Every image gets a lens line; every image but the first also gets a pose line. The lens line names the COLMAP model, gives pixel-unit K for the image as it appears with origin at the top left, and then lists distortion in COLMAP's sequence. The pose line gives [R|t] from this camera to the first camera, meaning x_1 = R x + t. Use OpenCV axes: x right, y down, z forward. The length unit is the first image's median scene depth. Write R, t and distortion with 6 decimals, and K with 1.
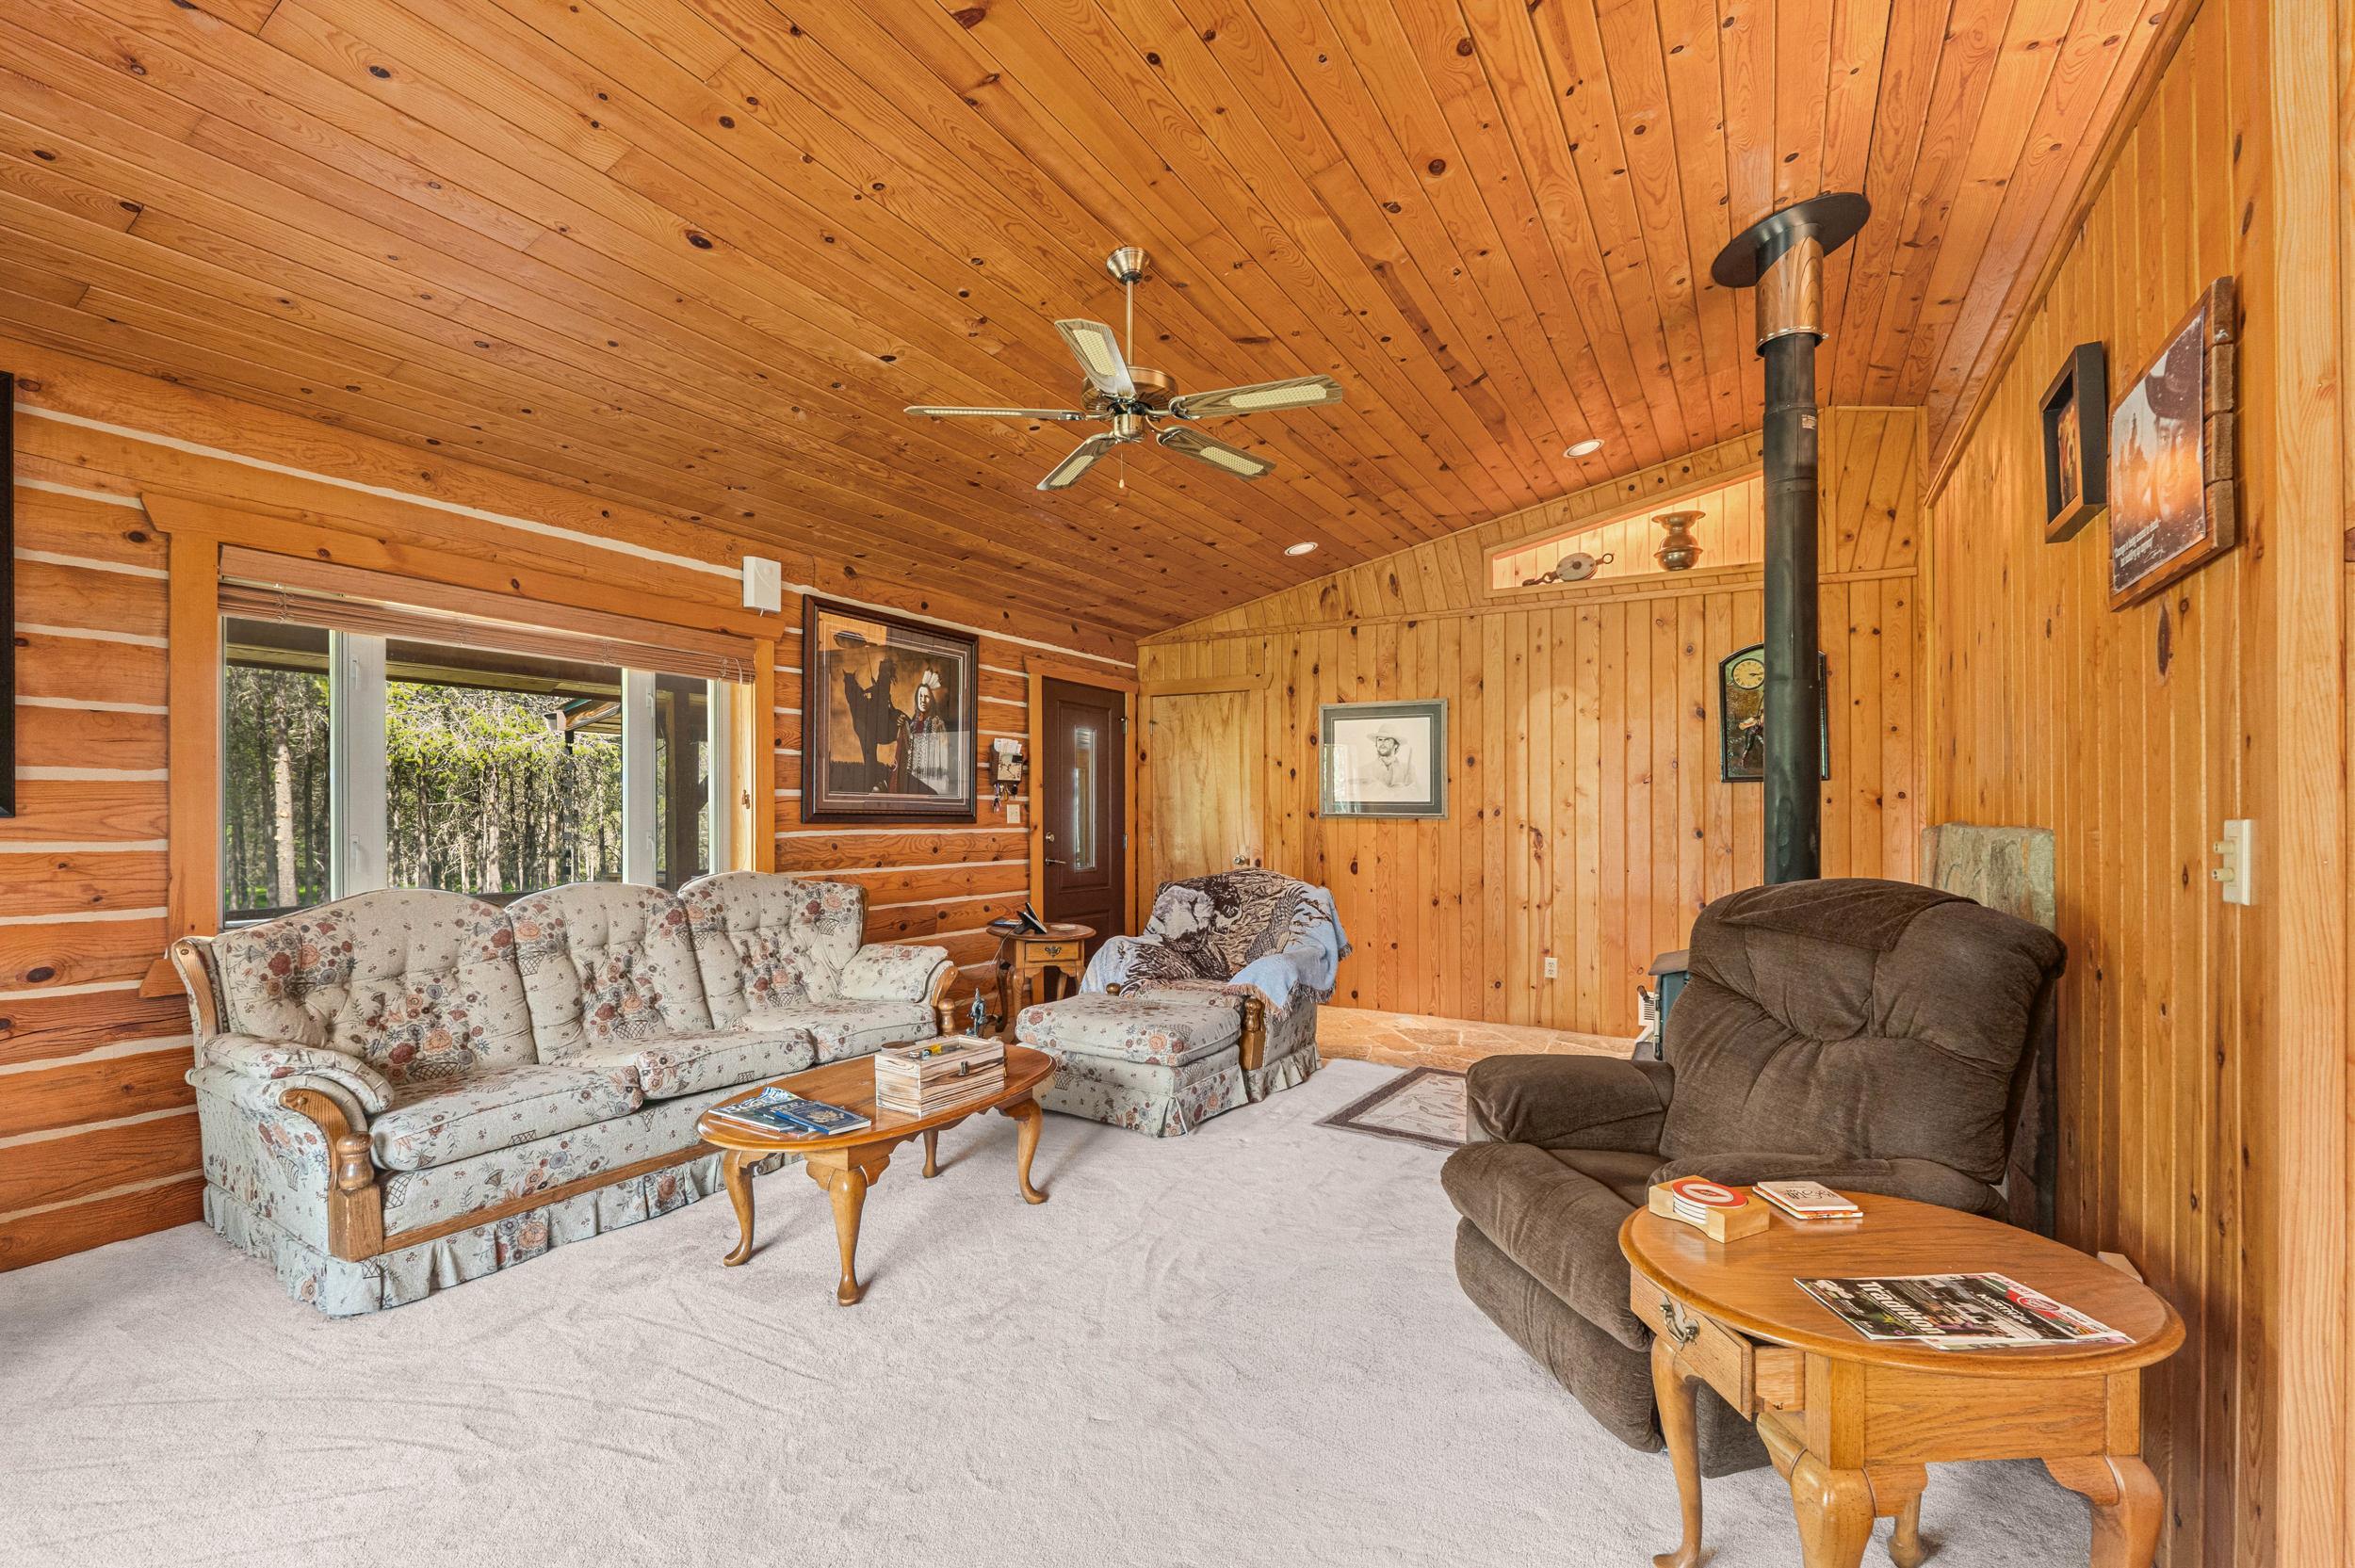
lens RADIAL K [[1023.7, 0, 1171.4], [0, 1023.7, 801.1], [0, 0, 1]] dist [-0.004833, -0.000981]
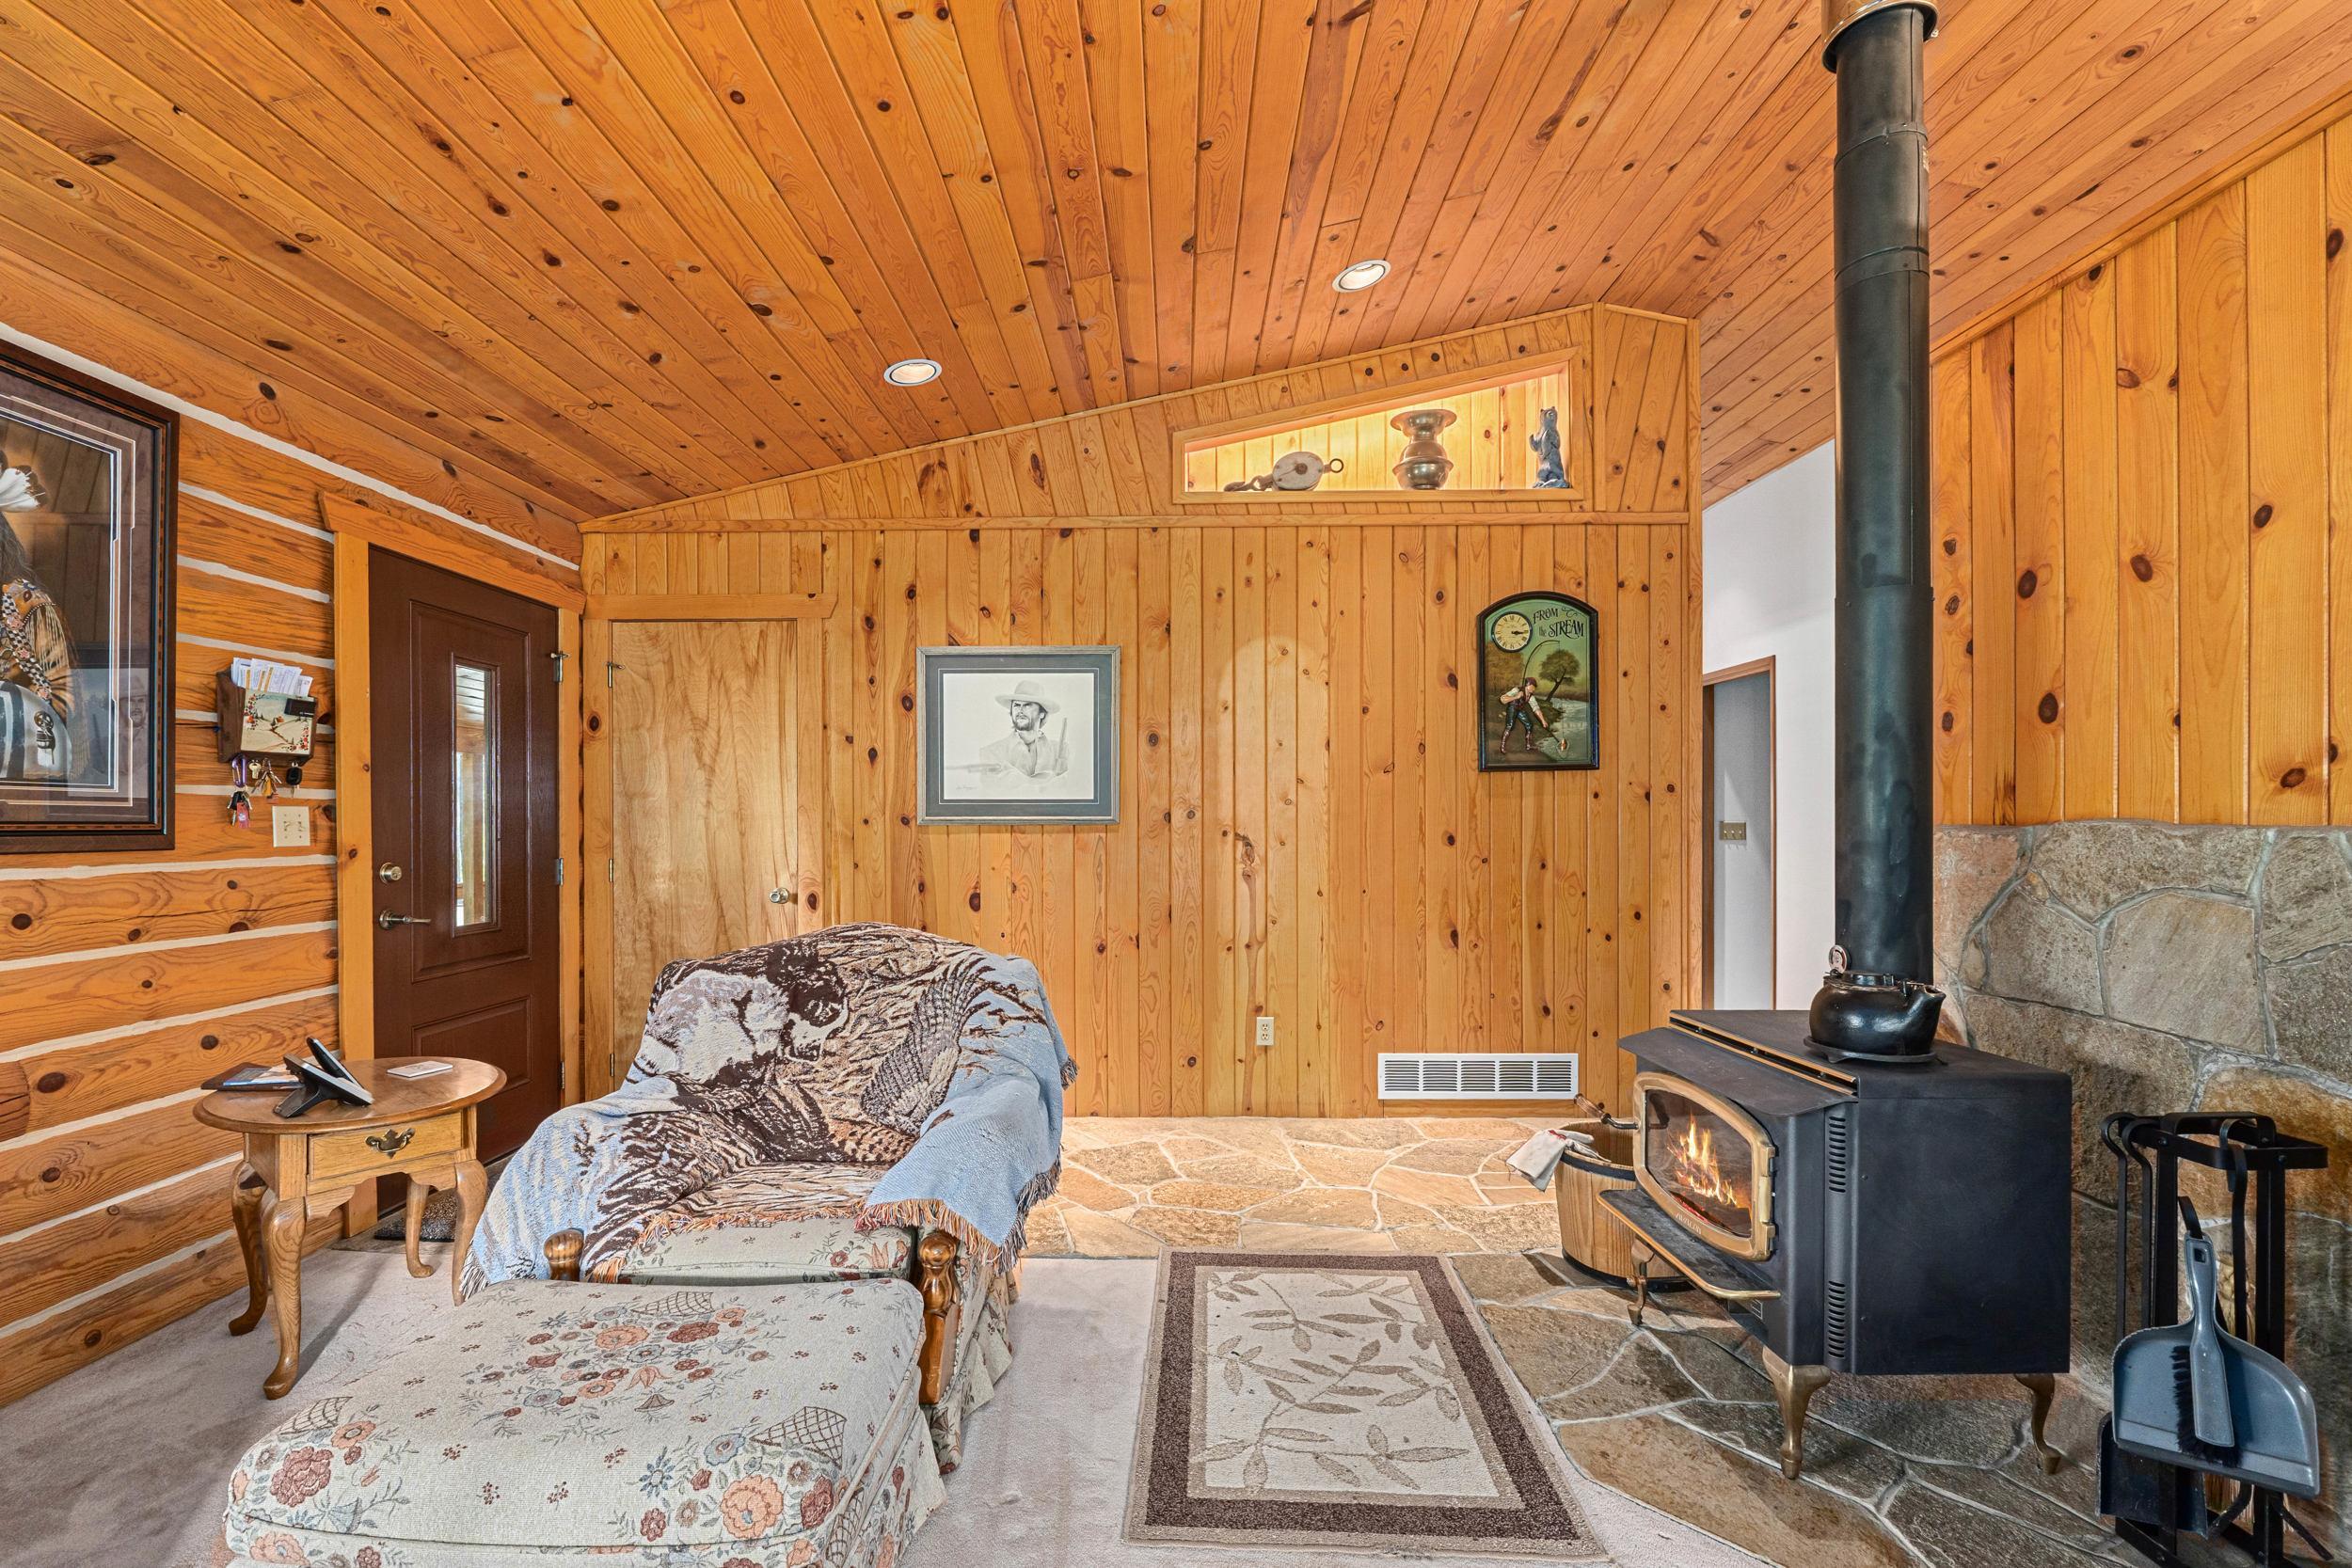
lens RADIAL K [[1022.4, 0, 1174.2], [0, 1022.4, 804.0], [0, 0, 1]] dist [-0.004833, -0.000981]
pose [[0.867424, -0.003963, 0.497553, -0.037904], [0.004729, 0.999989, -0.000278, 0.004602], [-0.497547, 0.002594, 0.867433, 0.415019]]
